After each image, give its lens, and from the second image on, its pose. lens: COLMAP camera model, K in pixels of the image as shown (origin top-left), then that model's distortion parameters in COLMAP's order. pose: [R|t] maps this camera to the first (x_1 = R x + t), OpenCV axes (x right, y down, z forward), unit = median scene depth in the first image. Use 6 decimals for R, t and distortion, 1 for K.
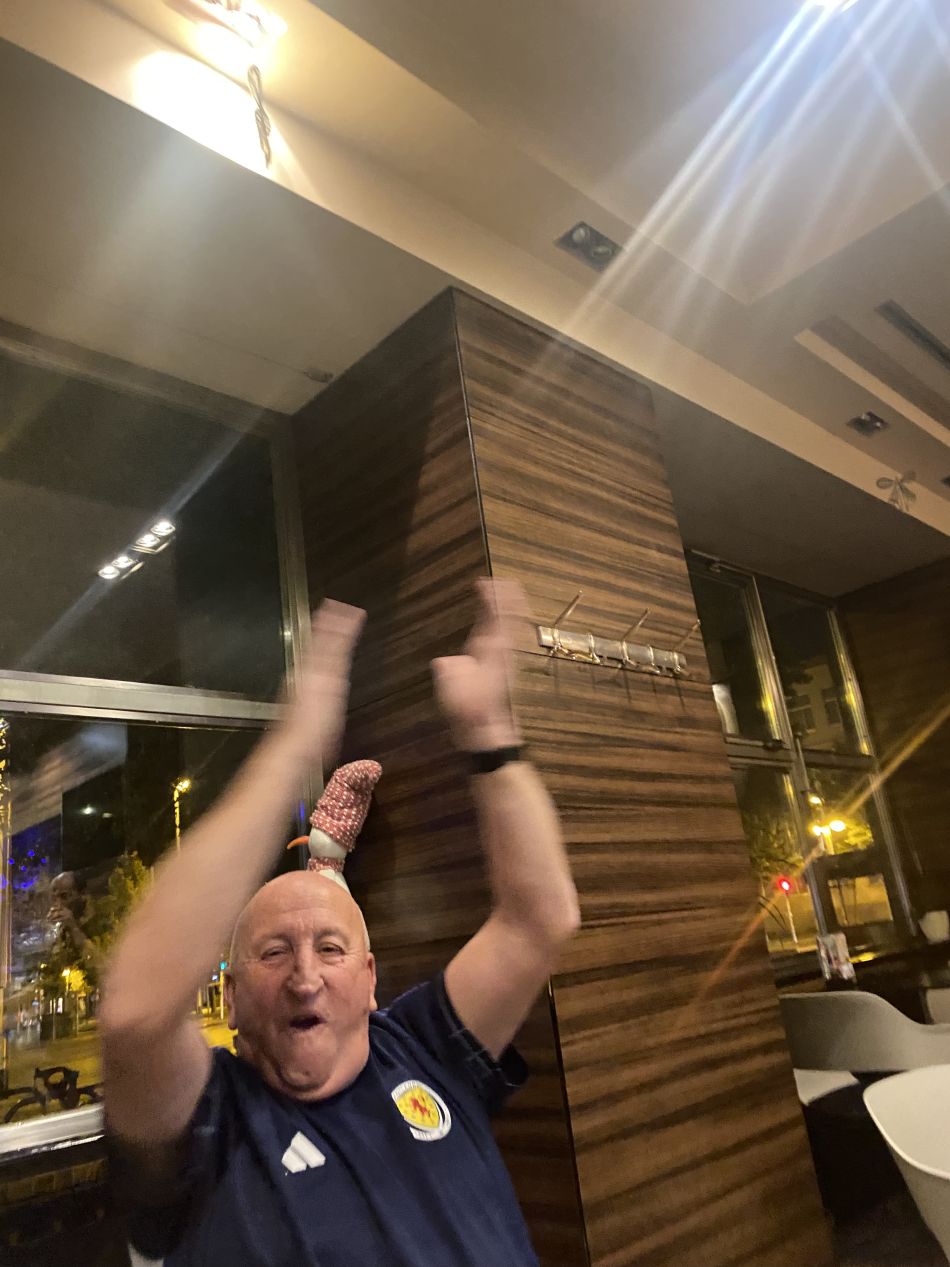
lens RADIAL K [[966.6, 0, 471.3], [0, 966.6, 627.9], [0, 0, 1]] dist [0.039078, -0.040960]
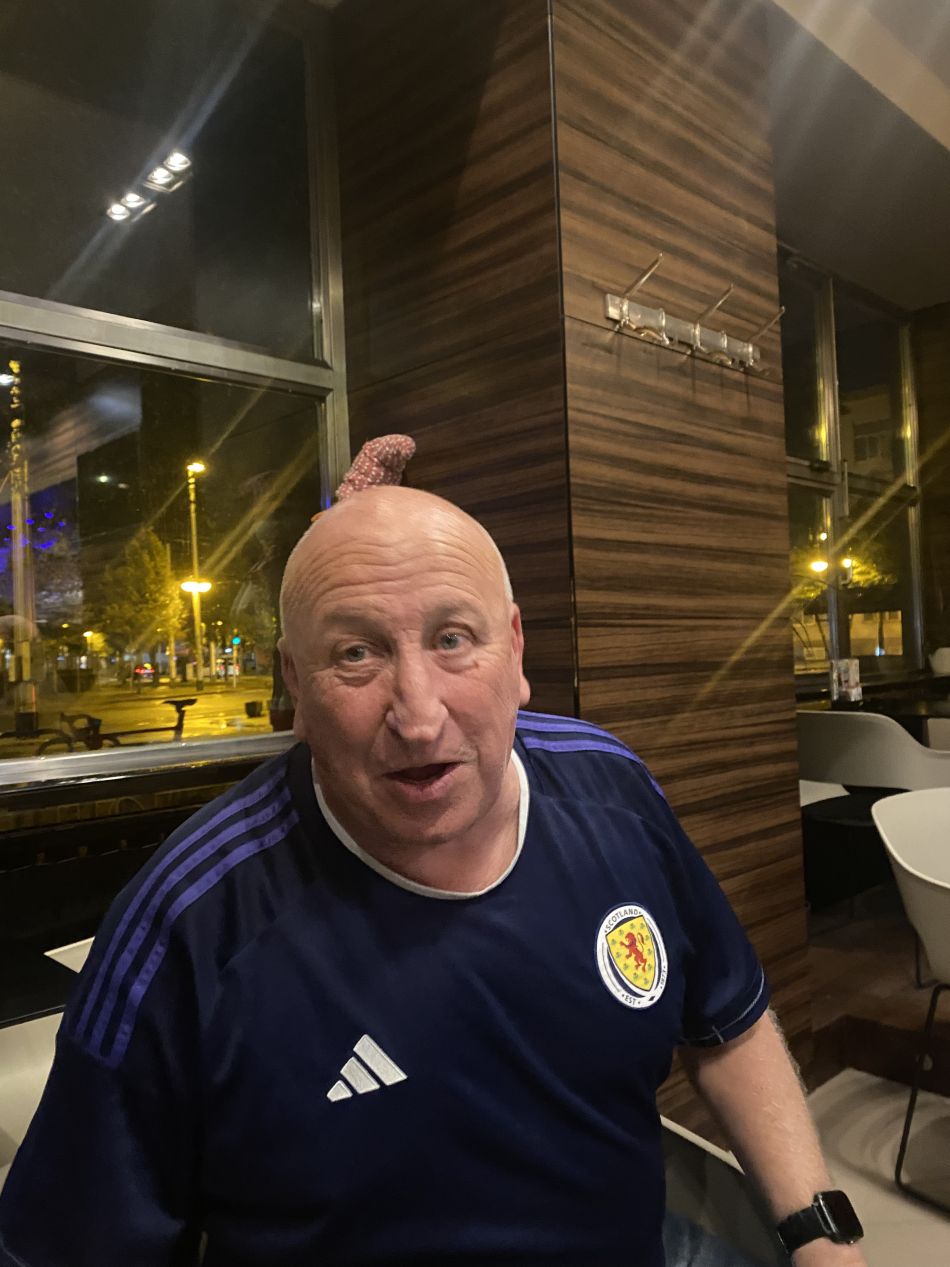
lens RADIAL K [[968.4, 0, 455.0], [0, 968.4, 630.4], [0, 0, 1]] dist [0.081008, -0.143494]
pose [[0.995974, 0.088217, -0.015935, -0.023844], [-0.079459, 0.951047, 0.298658, 0.032720], [0.041501, -0.296189, 0.954227, 0.062242]]
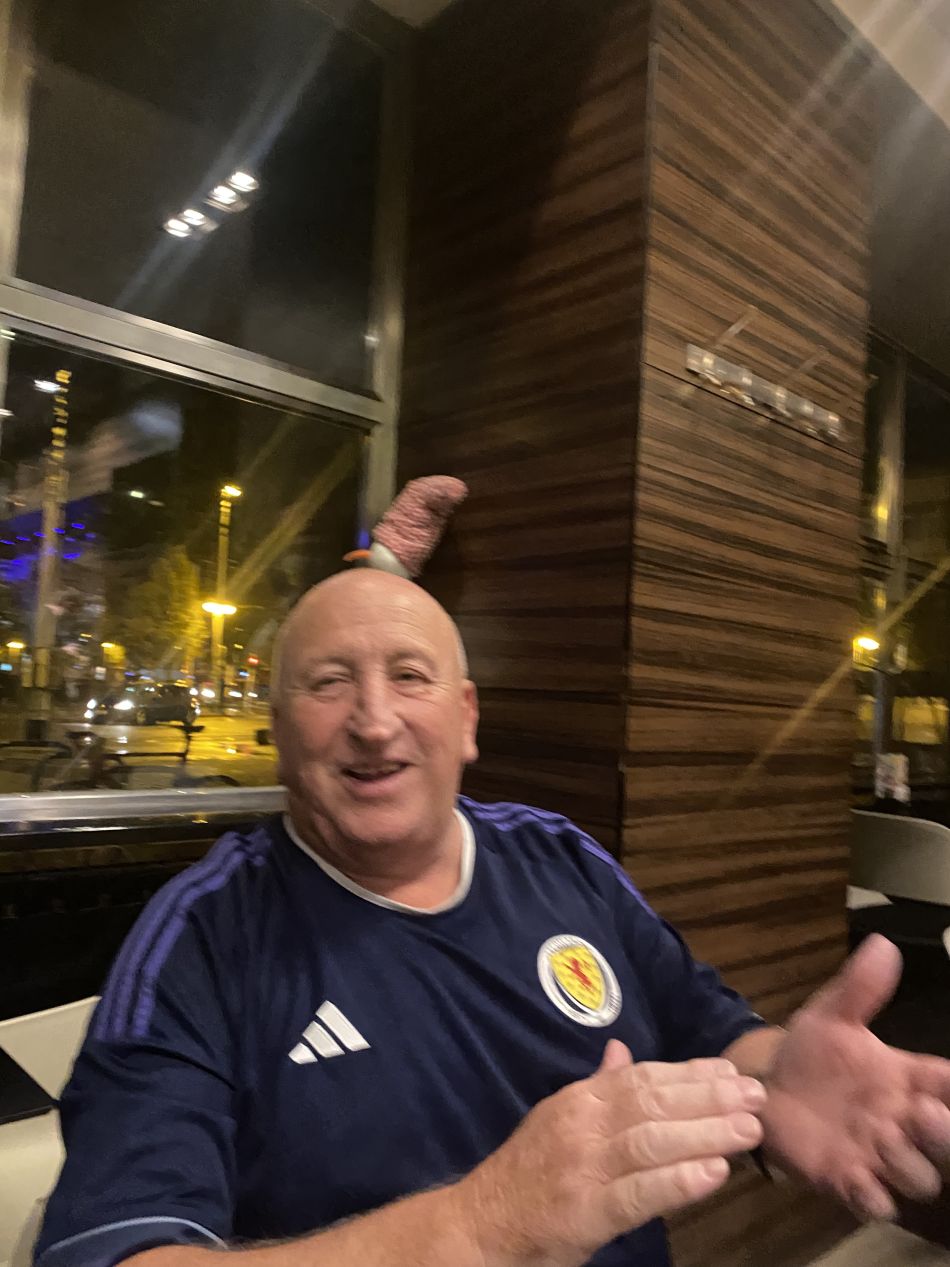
lens RADIAL K [[968.4, 0, 455.0], [0, 968.4, 630.4], [0, 0, 1]] dist [0.081008, -0.143494]
pose [[0.983114, 0.178414, -0.040680, -0.042770], [-0.162174, 0.952446, 0.257965, 0.044141], [0.084770, -0.247012, 0.965297, 0.140123]]
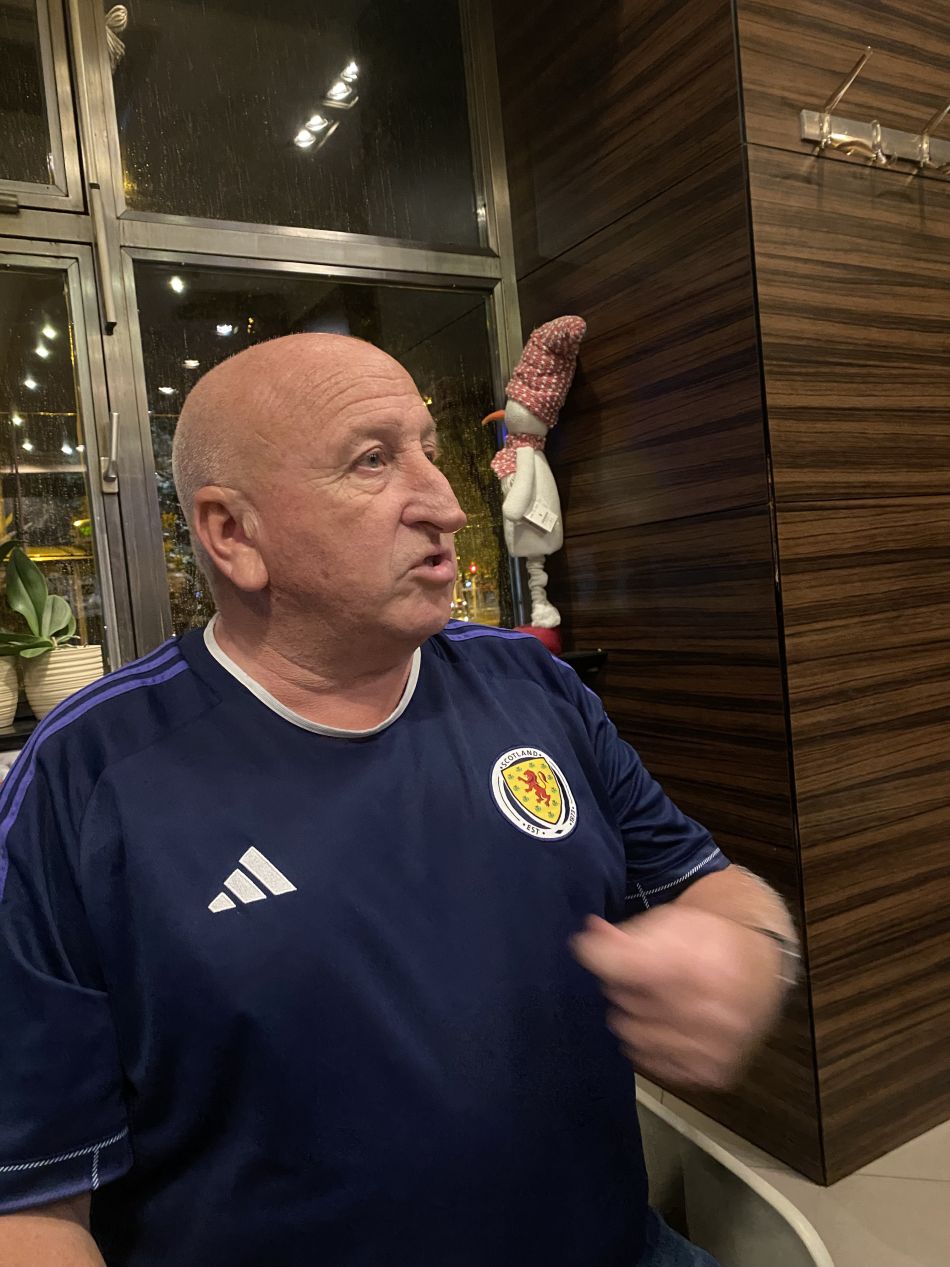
lens RADIAL K [[978.6, 0, 456.9], [0, 978.6, 637.6], [0, 0, 1]] dist [0.014011, 0.002556]
pose [[0.967466, 0.047125, -0.248572, 0.021137], [0.052275, 0.924063, 0.378648, 0.067094], [0.247540, -0.379323, 0.891537, 0.118417]]
